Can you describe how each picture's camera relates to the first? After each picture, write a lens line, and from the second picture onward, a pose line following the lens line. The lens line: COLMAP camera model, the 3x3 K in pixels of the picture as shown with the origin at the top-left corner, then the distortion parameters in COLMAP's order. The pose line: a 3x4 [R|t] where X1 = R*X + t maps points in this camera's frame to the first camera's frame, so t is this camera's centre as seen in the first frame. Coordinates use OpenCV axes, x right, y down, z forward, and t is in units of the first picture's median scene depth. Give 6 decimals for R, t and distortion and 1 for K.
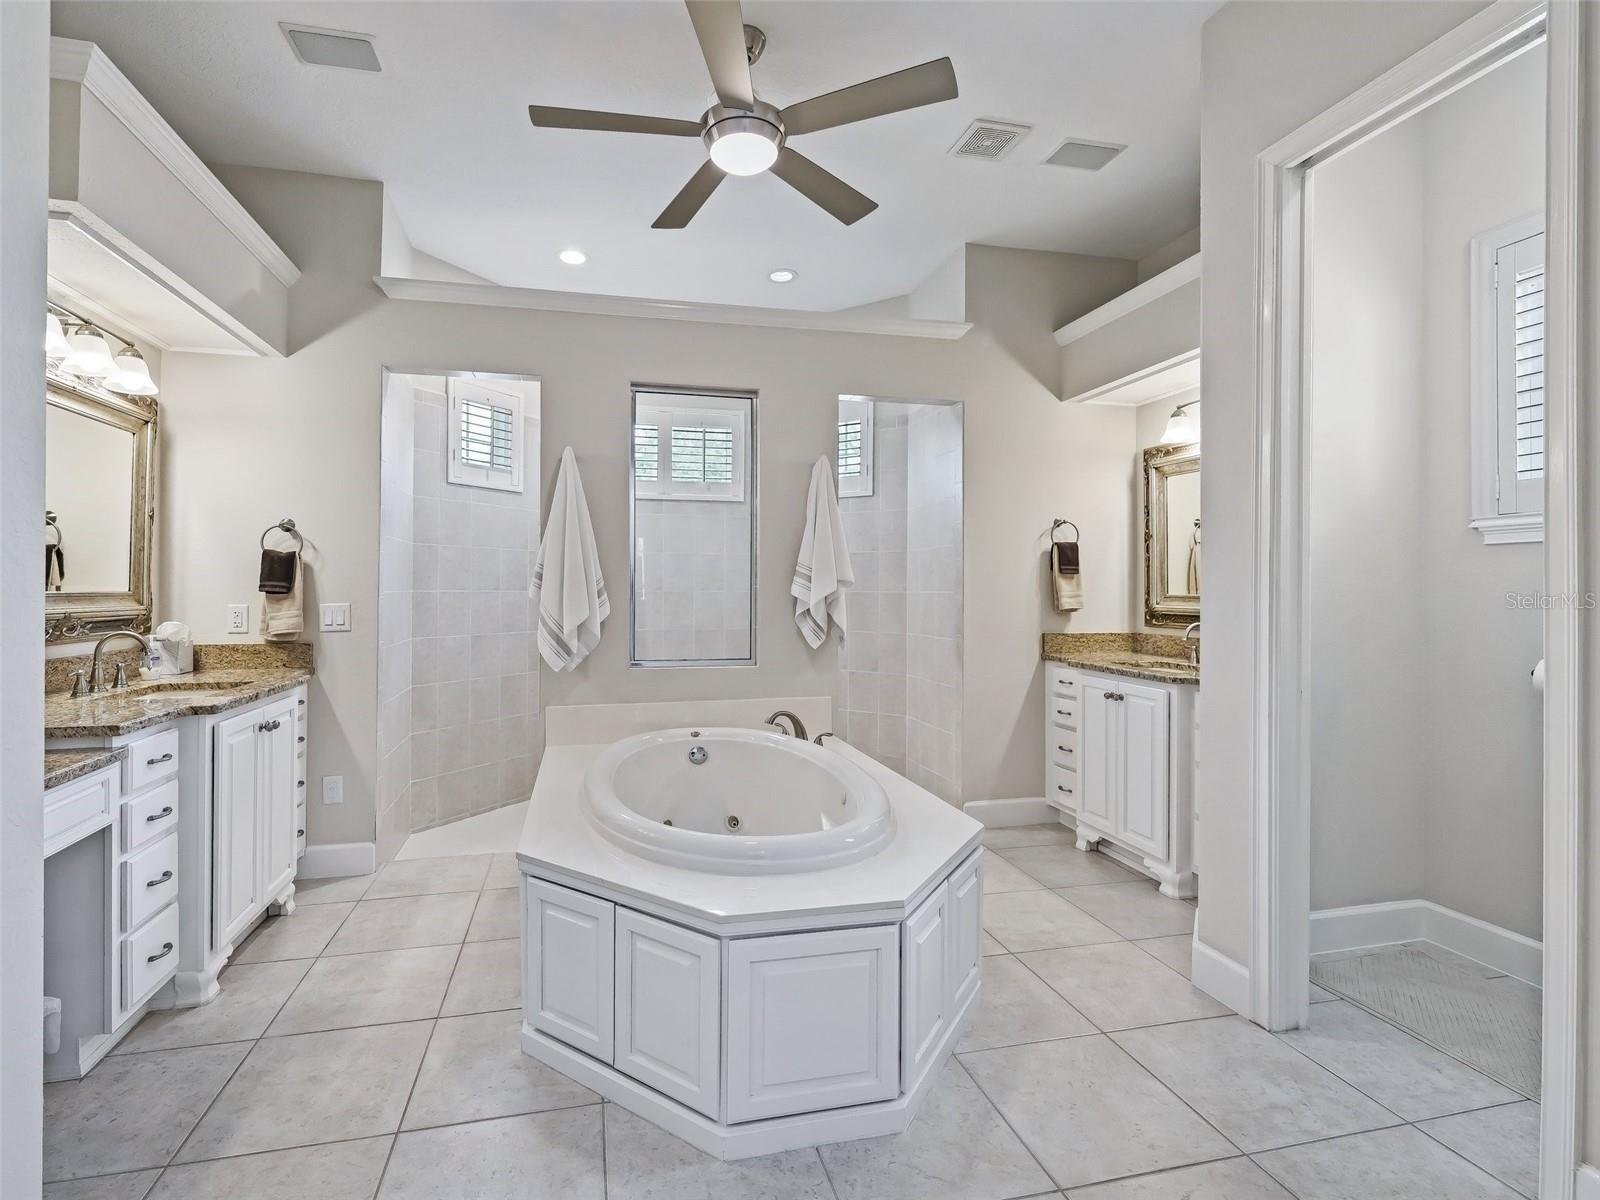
lens RADIAL K [[836.2, 0, 803.2], [0, 836.2, 576.9], [0, 0, 1]] dist [-0.000266, 0.000029]
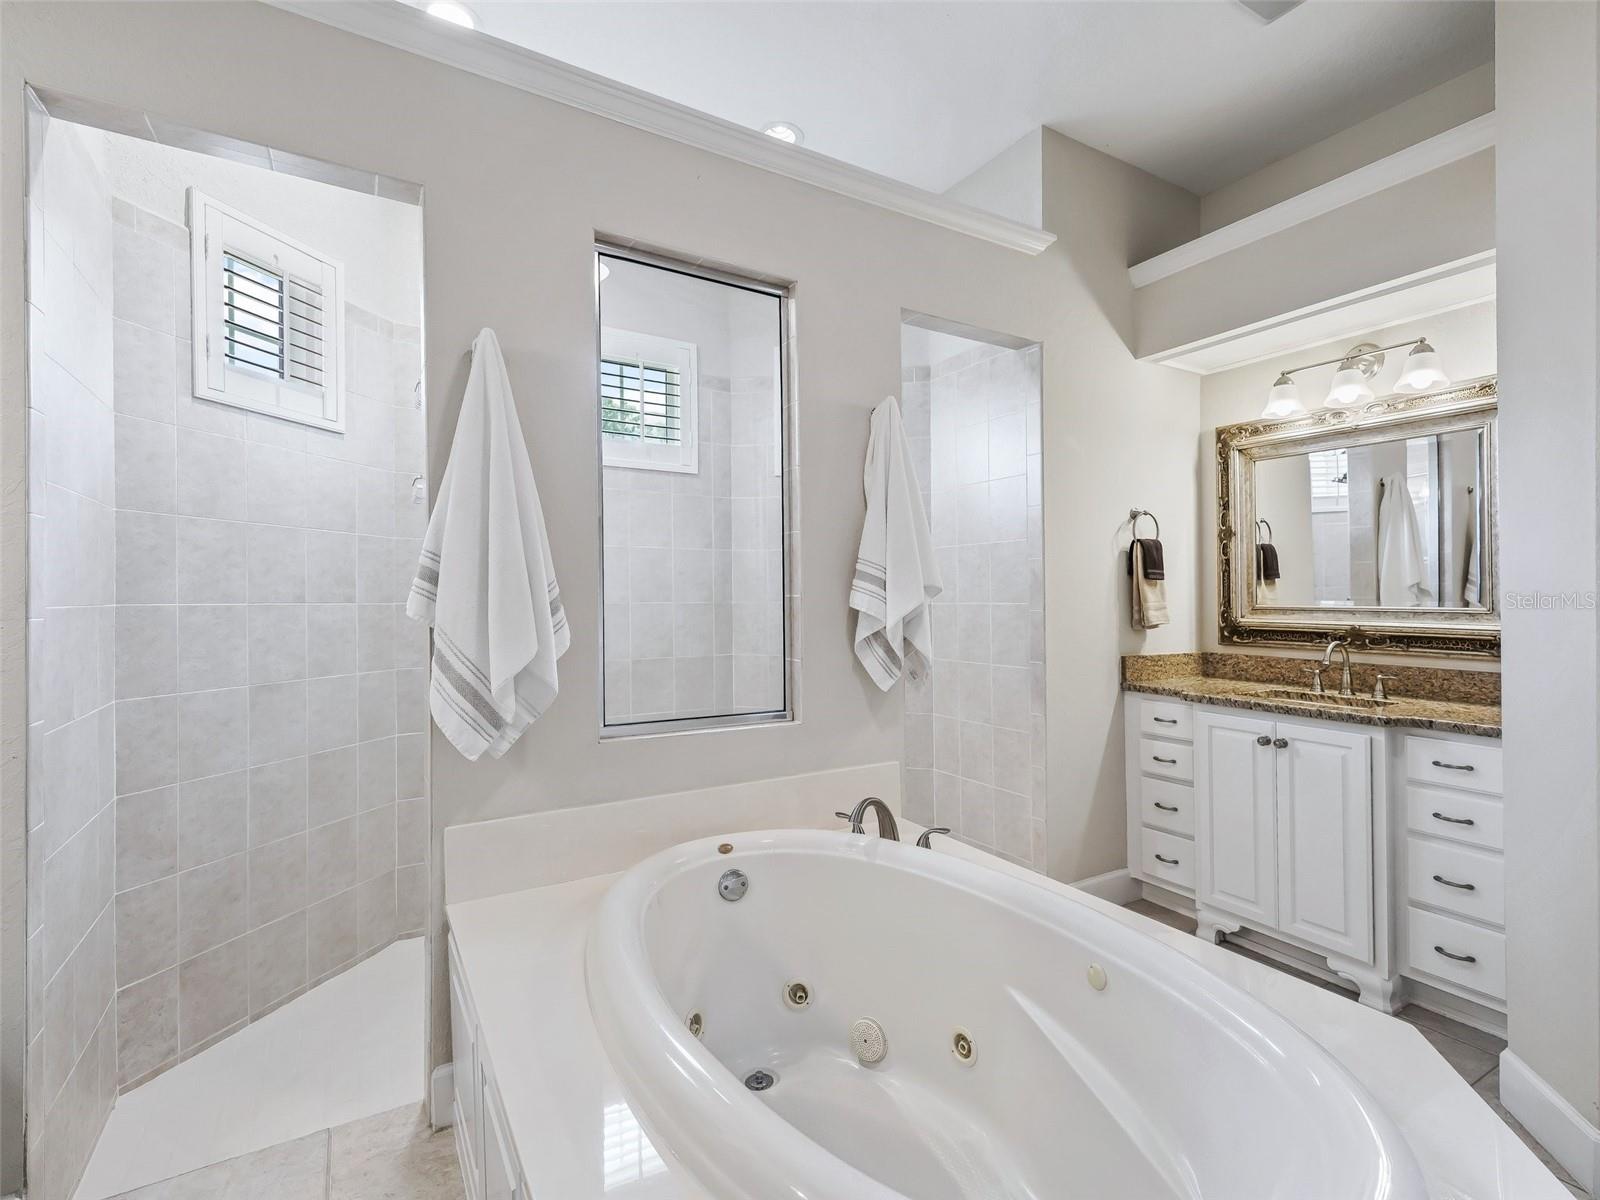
lens RADIAL K [[760.3, 0, 800.0], [0, 760.3, 600.0], [0, 0, 1]] dist [0.011632, -0.000591]
pose [[0.949346, -0.001683, 0.314228, -0.225477], [-0.004193, 0.999829, 0.018021, 0.004153], [-0.314204, -0.018426, 0.949177, 0.441161]]
